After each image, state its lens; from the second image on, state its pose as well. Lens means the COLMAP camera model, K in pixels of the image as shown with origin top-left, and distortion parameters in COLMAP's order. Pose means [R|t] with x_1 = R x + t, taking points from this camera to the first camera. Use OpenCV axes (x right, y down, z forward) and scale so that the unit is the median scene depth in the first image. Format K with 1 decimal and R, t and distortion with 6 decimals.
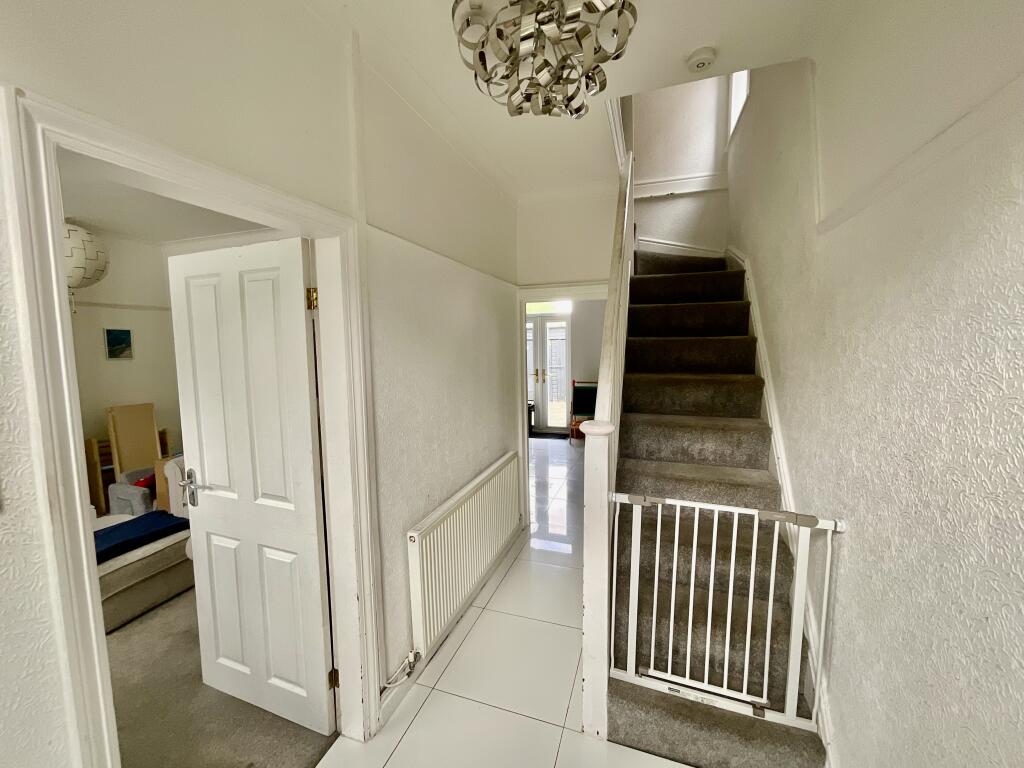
lens RADIAL K [[412.7, 0, 513.0], [0, 412.7, 383.2], [0, 0, 1]] dist [0.002271, 0.000258]
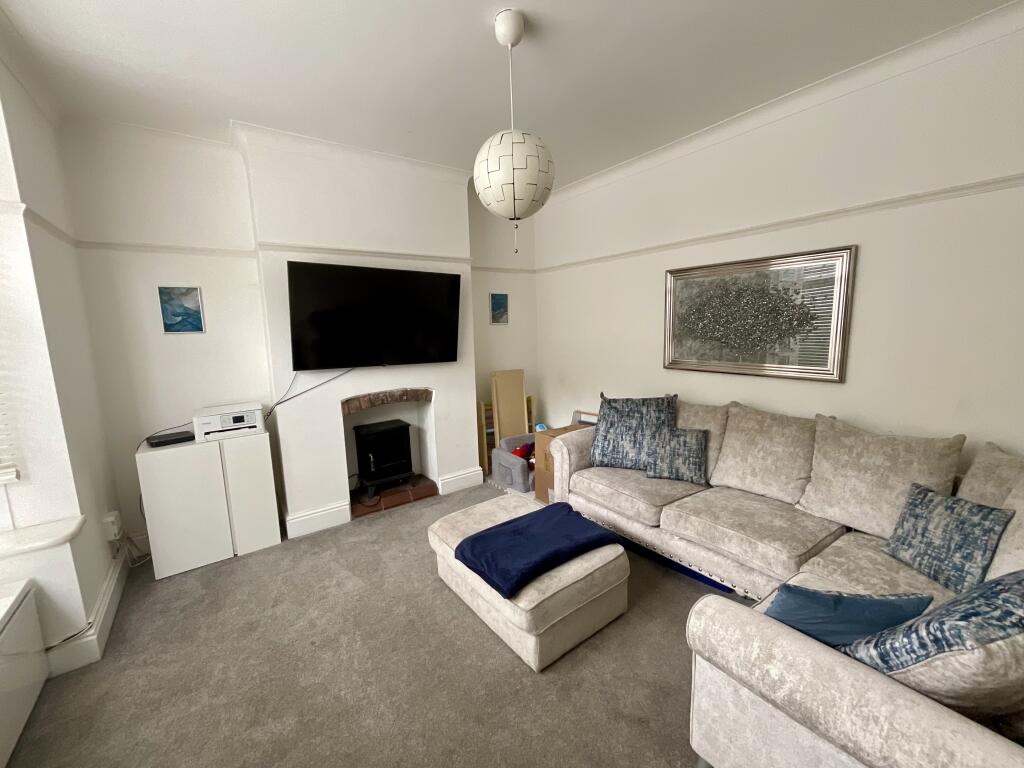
lens RADIAL K [[412.7, 0, 512.3], [0, 412.7, 382.0], [0, 0, 1]] dist [0.002271, 0.000258]
pose [[0.816930, 0.071133, -0.572334, -0.366237], [-0.044470, 0.997180, 0.060460, 0.021552], [0.575020, -0.023940, 0.817789, 0.211302]]
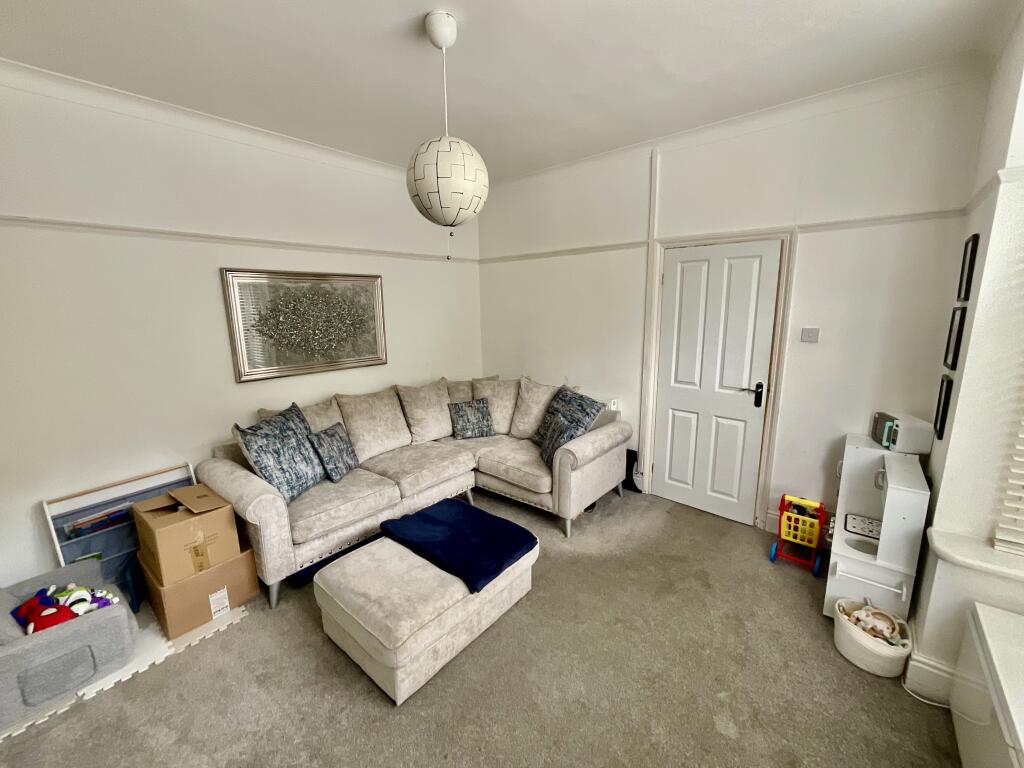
lens RADIAL K [[412.7, 0, 513.7], [0, 412.7, 383.5], [0, 0, 1]] dist [0.002271, 0.000258]
pose [[0.360887, -0.164094, 0.918060, -1.075988], [0.103258, 0.985377, 0.135536, -0.014430], [-0.926875, 0.045884, 0.372554, 0.366829]]
